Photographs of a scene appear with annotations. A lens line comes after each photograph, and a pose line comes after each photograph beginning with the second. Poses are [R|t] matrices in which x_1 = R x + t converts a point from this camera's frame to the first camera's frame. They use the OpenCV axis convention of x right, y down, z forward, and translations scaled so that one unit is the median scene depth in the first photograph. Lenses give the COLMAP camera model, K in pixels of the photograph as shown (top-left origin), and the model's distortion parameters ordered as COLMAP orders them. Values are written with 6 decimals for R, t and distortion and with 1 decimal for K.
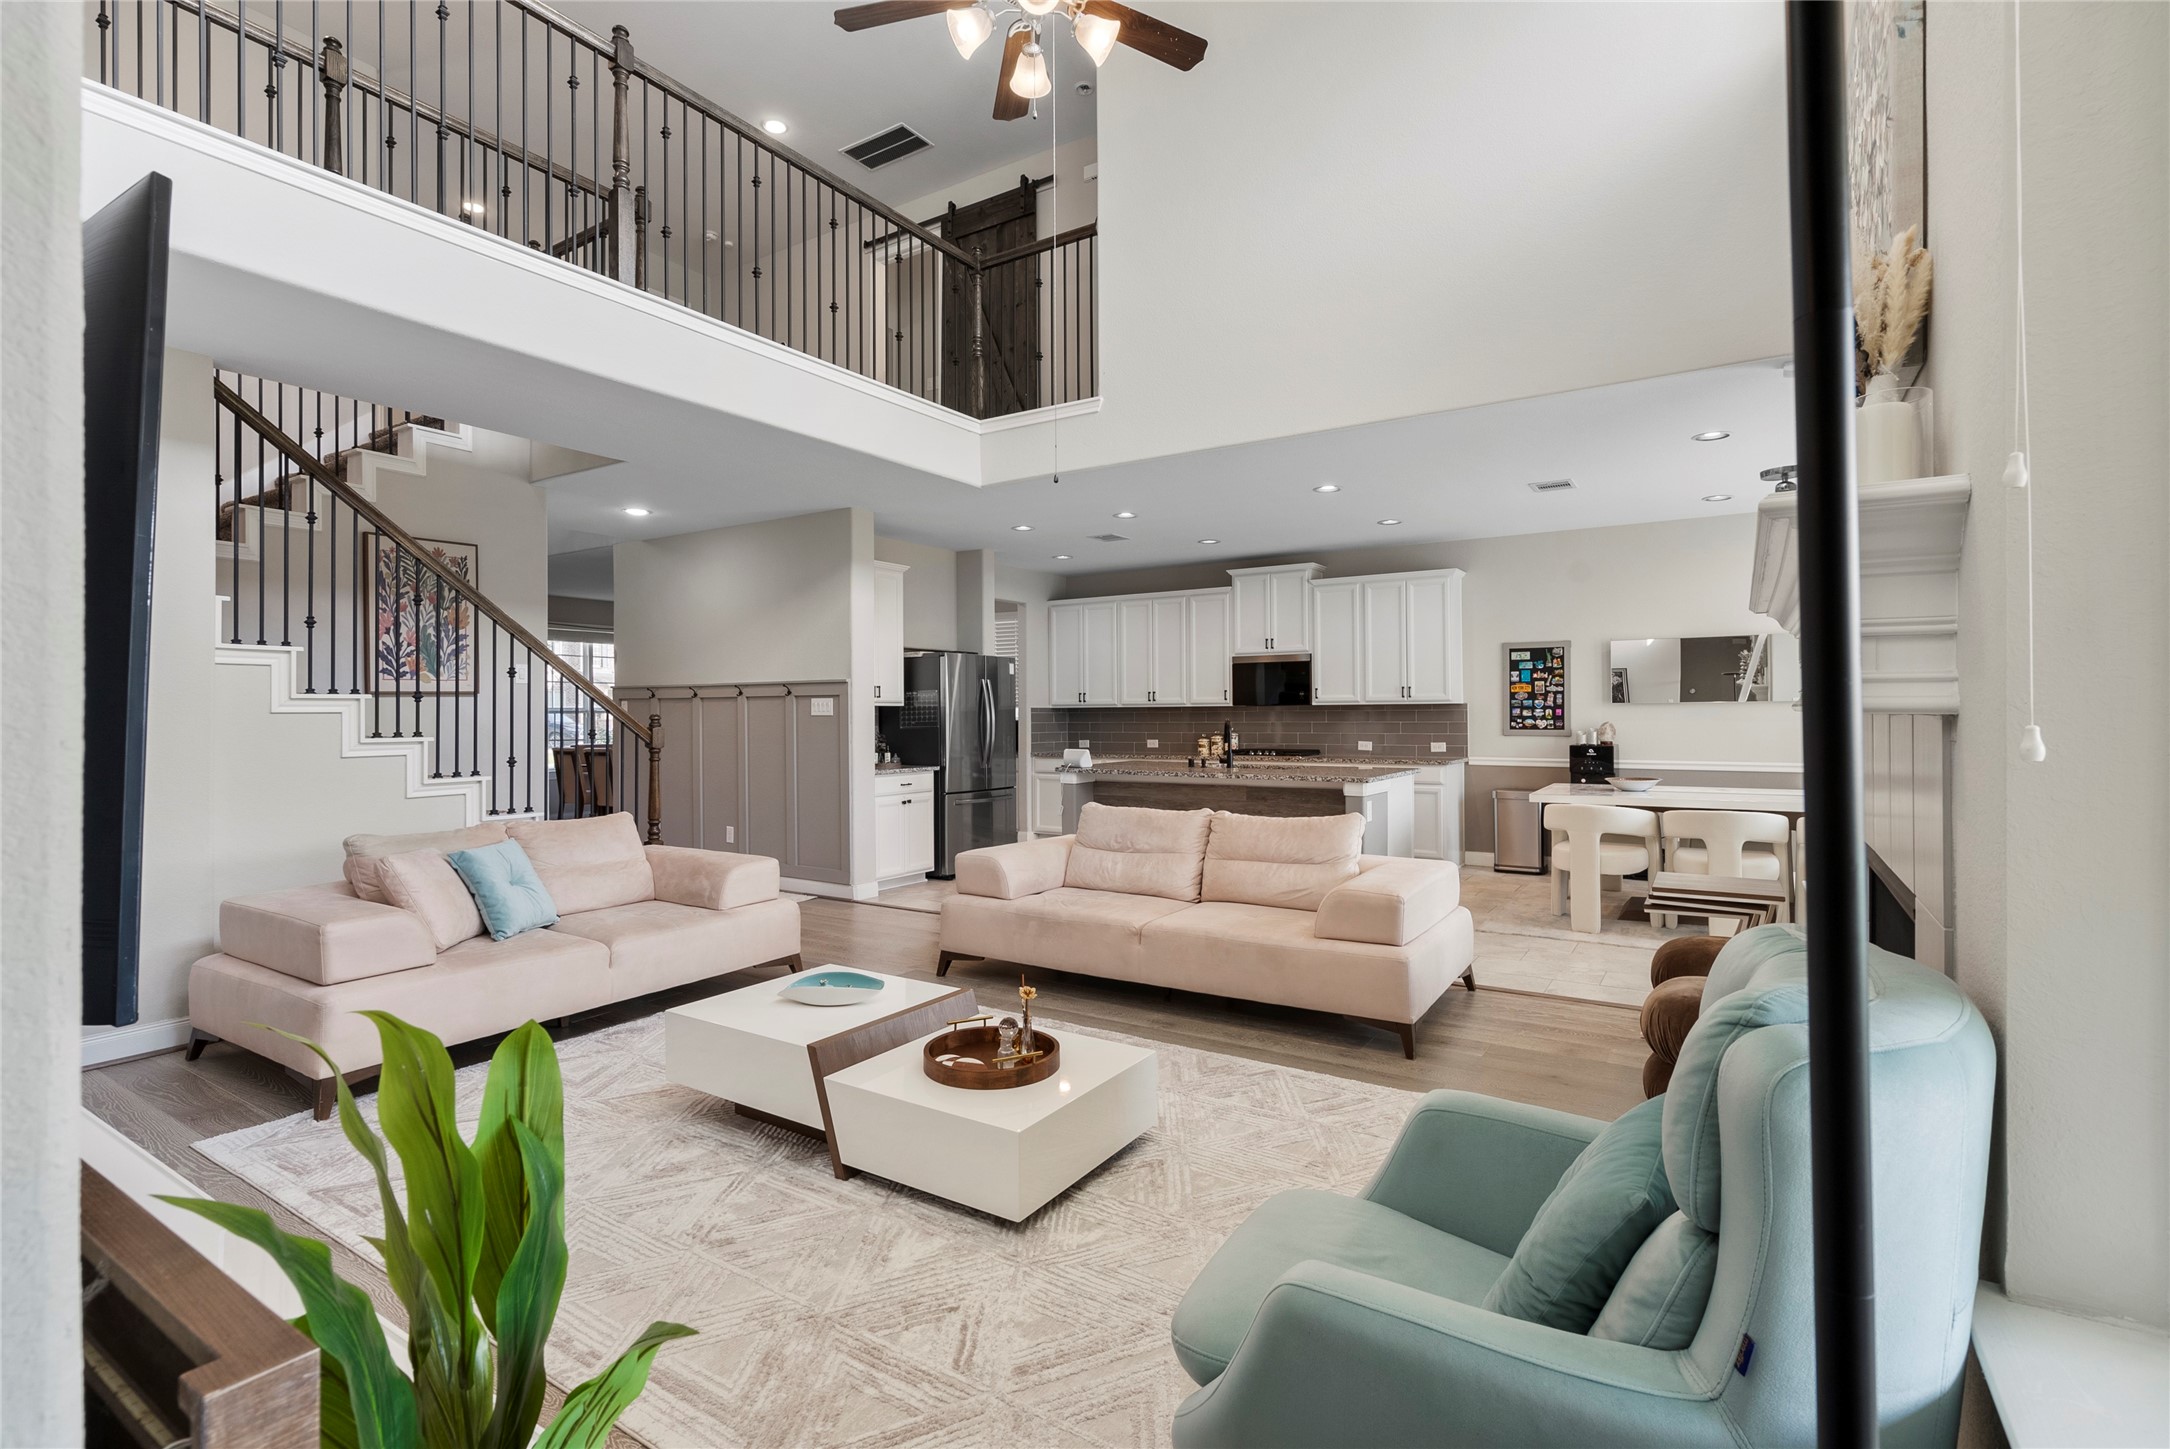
lens RADIAL K [[1006.2, 0, 1084.3], [0, 1006.2, 711.4], [0, 0, 1]] dist [0.000313, -0.000088]
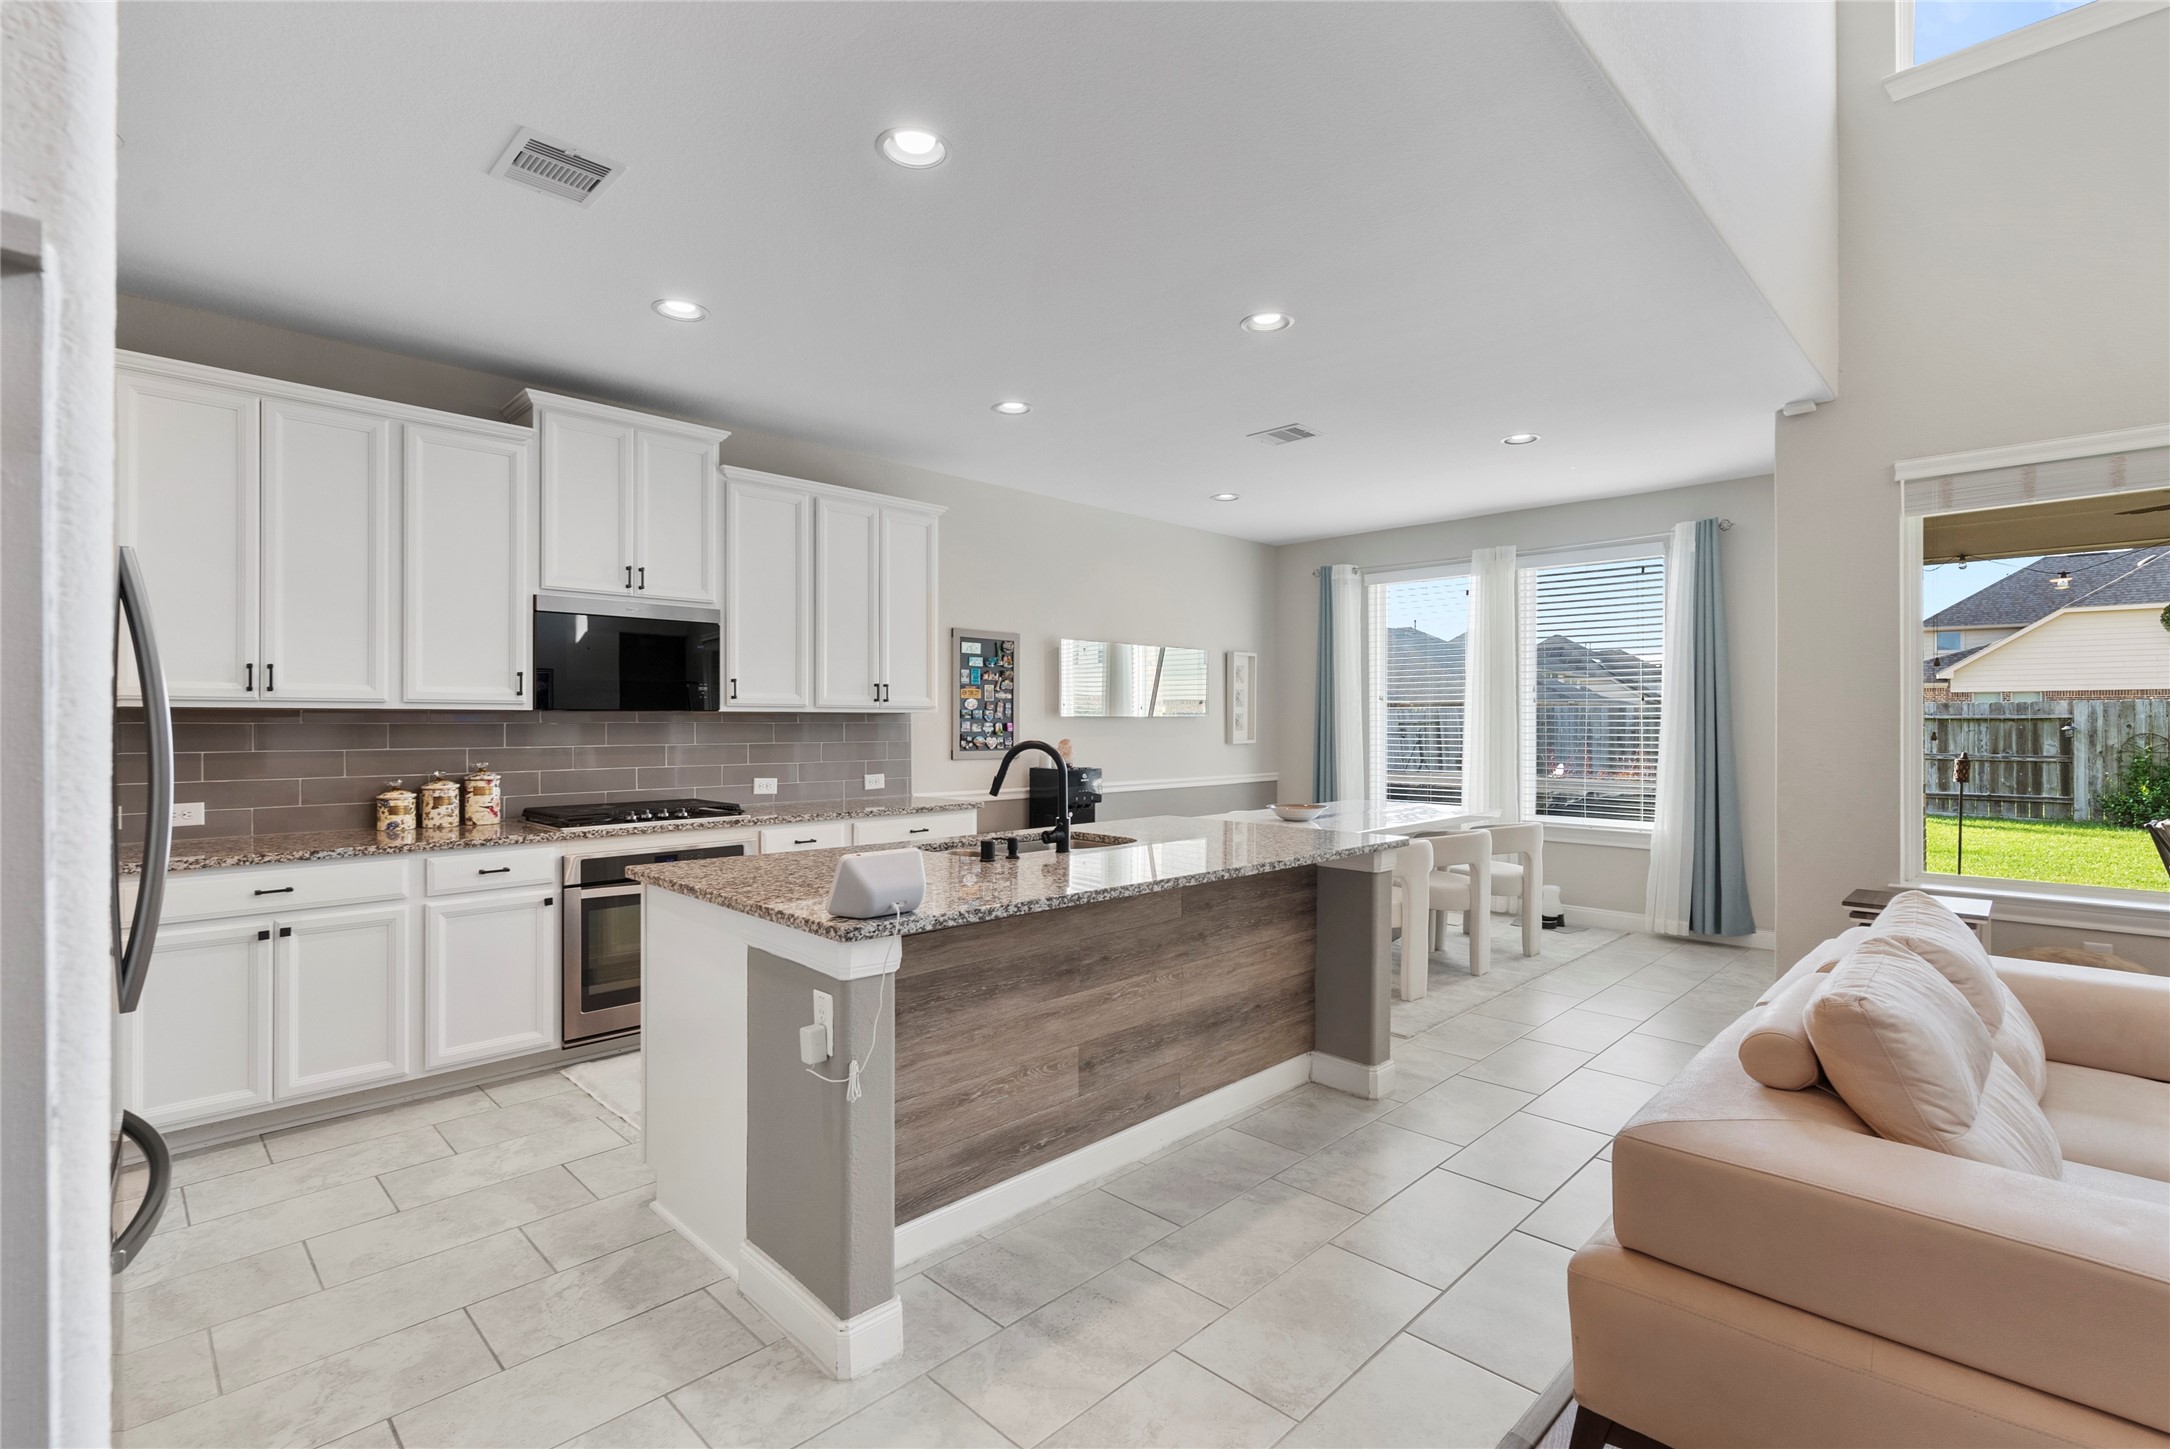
lens RADIAL K [[1006.2, 0, 1081.0], [0, 1006.2, 738.0], [0, 0, 1]] dist [0.000313, -0.000088]
pose [[0.213920, -0.009862, 0.976801, -0.247313], [-0.005592, 0.999920, 0.011320, 0.000247], [-0.976835, -0.007884, 0.213848, 0.769268]]
